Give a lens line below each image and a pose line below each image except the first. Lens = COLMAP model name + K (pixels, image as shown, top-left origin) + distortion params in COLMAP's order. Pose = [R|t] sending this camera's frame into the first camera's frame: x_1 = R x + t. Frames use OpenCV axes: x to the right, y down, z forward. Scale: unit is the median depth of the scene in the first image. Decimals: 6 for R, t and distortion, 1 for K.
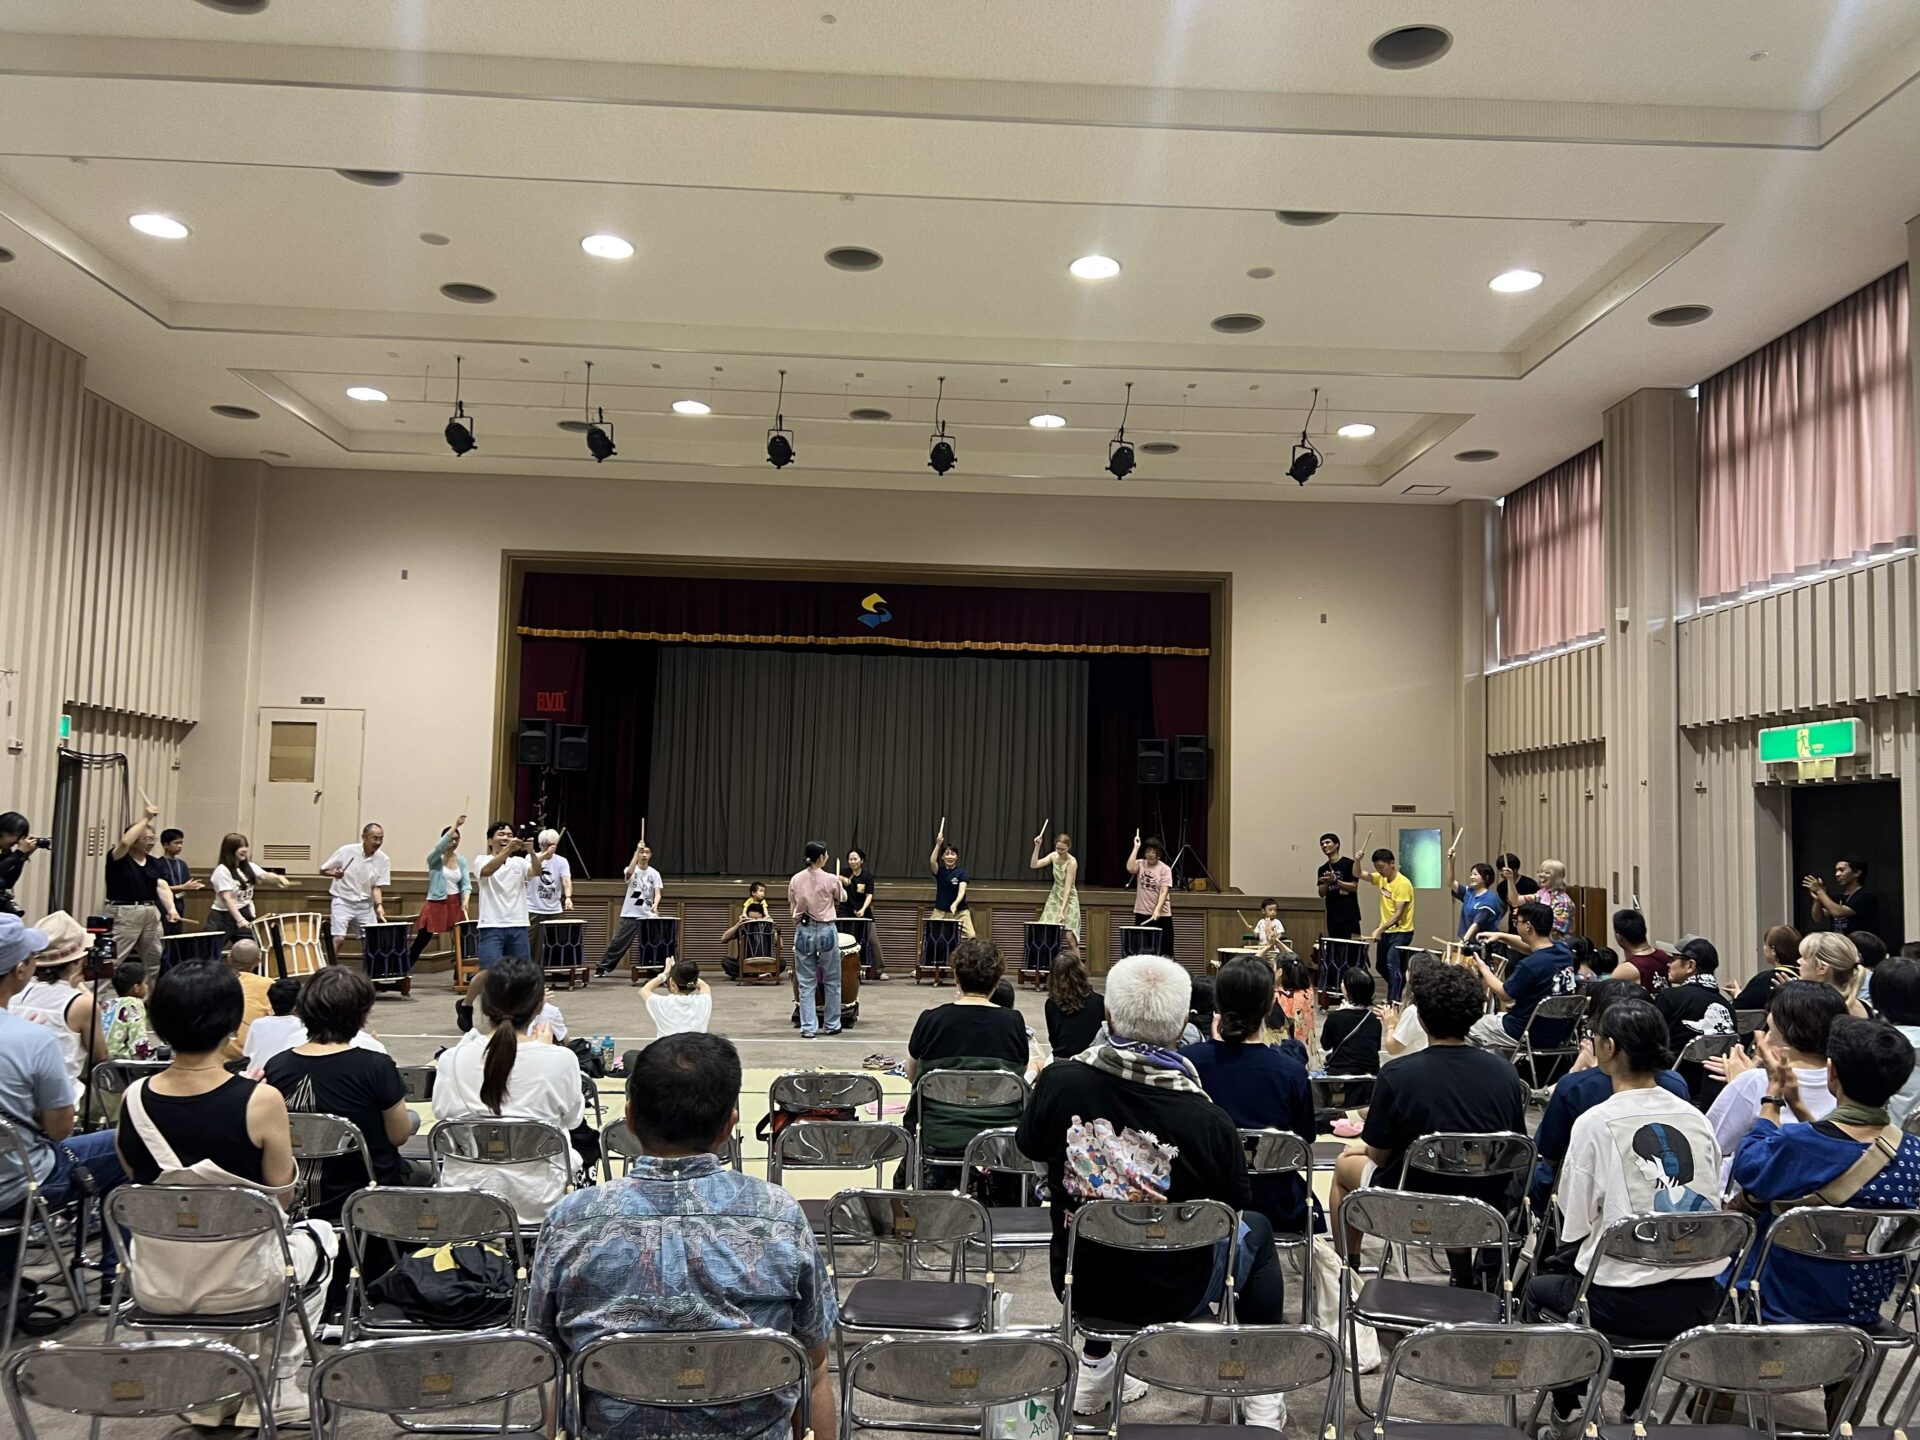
lens RADIAL K [[1477.0, 0, 957.6], [0, 1477.0, 723.4], [0, 0, 1]] dist [0.008953, 0.000905]
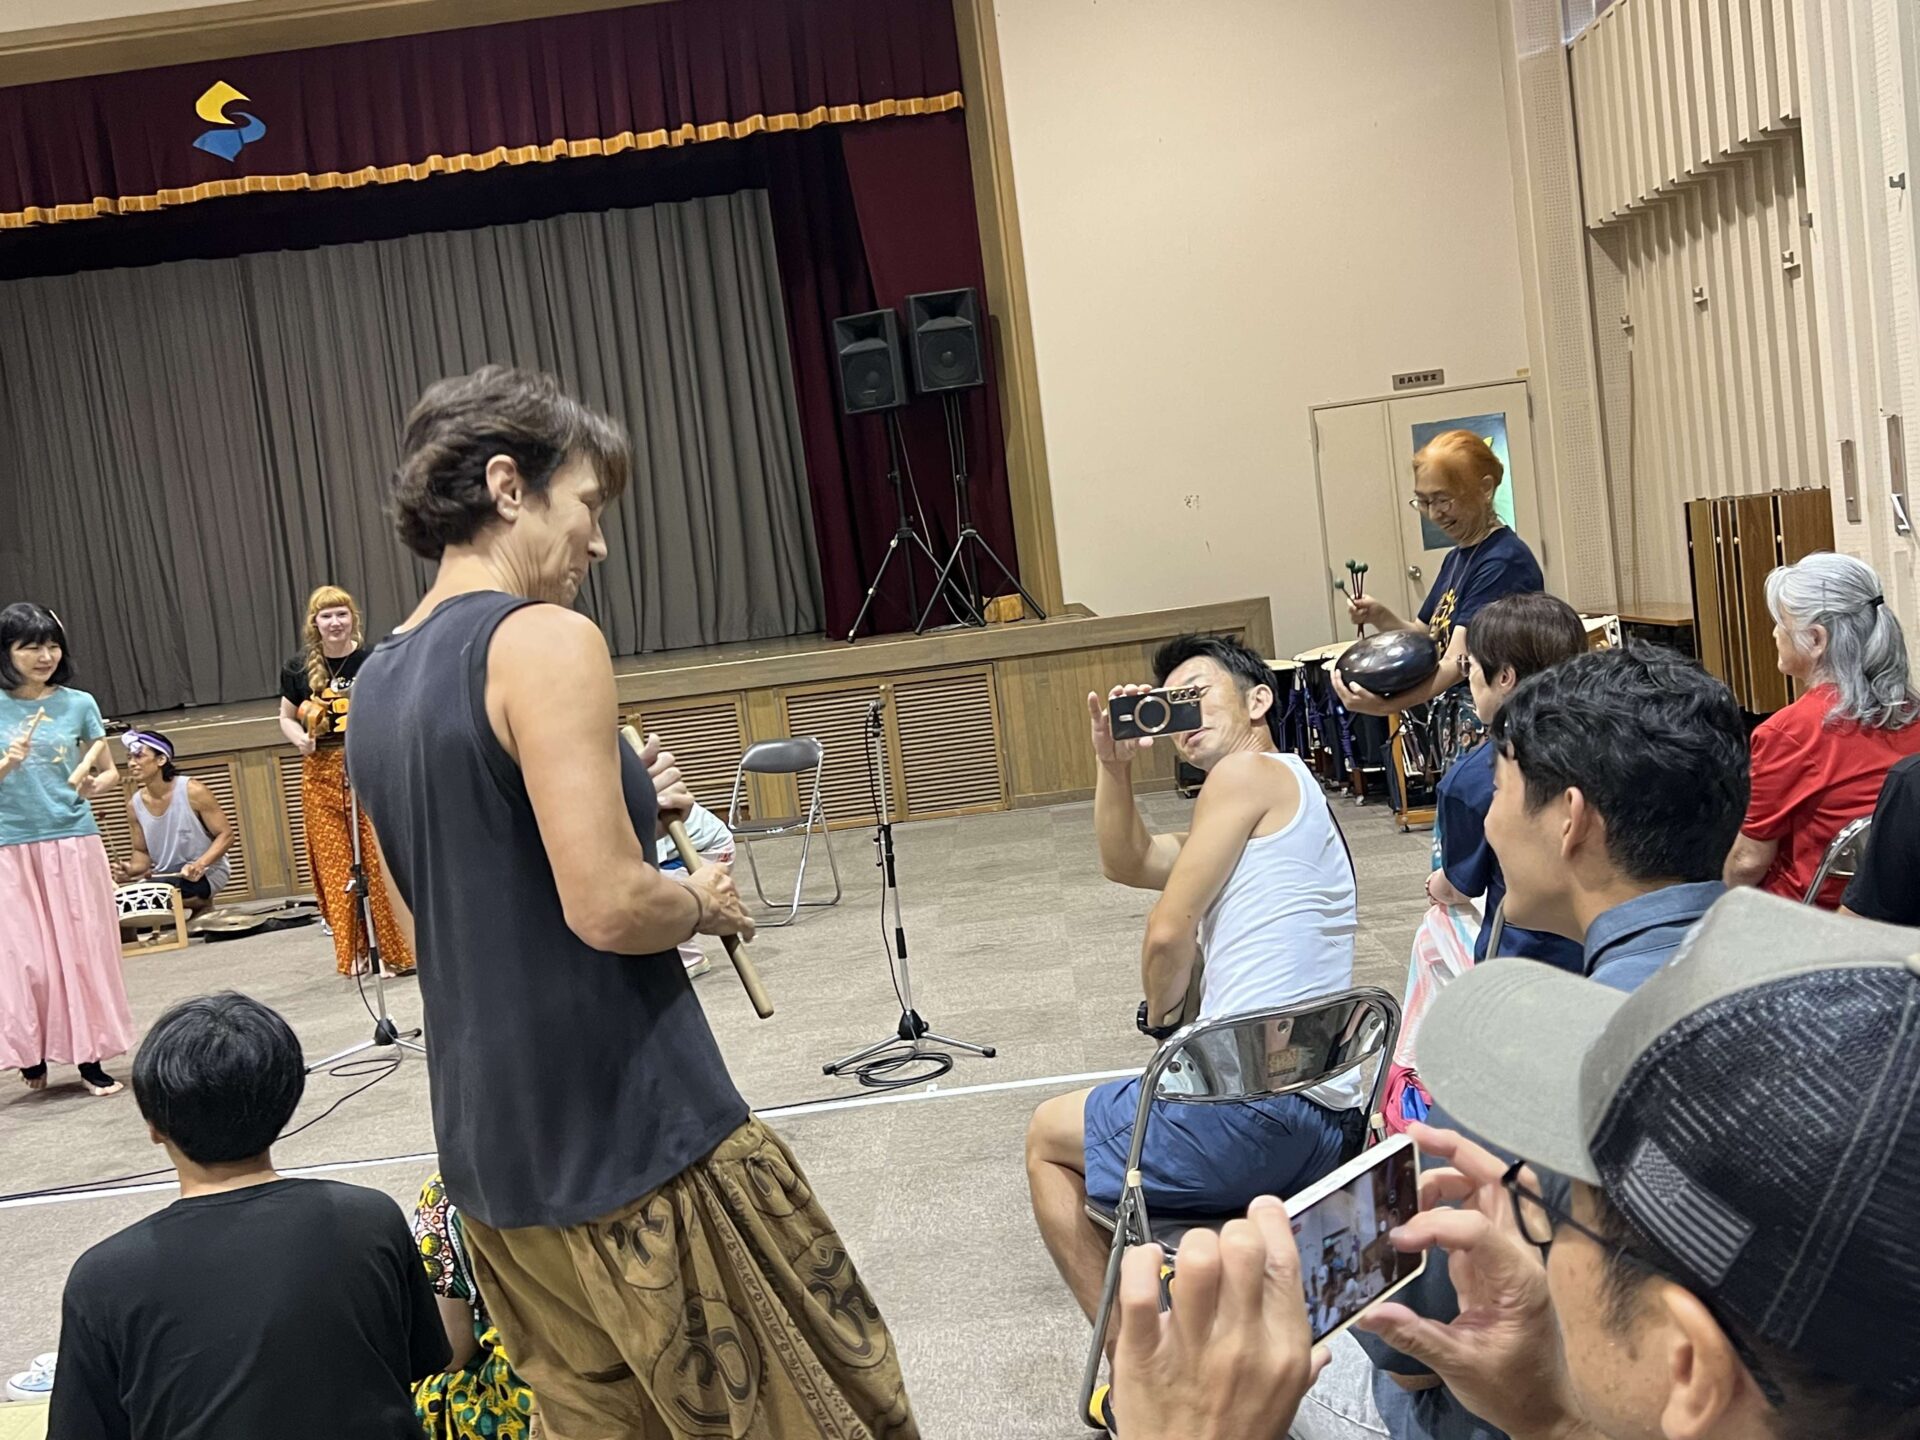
lens RADIAL K [[2163.0, 0, 951.3], [0, 2163.0, 722.1], [0, 0, 1]] dist [0.008005, 0.000000]
pose [[0.988772, -0.143584, -0.041405, 0.169026], [0.148166, 0.978022, 0.146697, 0.040957], [0.019431, -0.151184, 0.988315, 0.319110]]
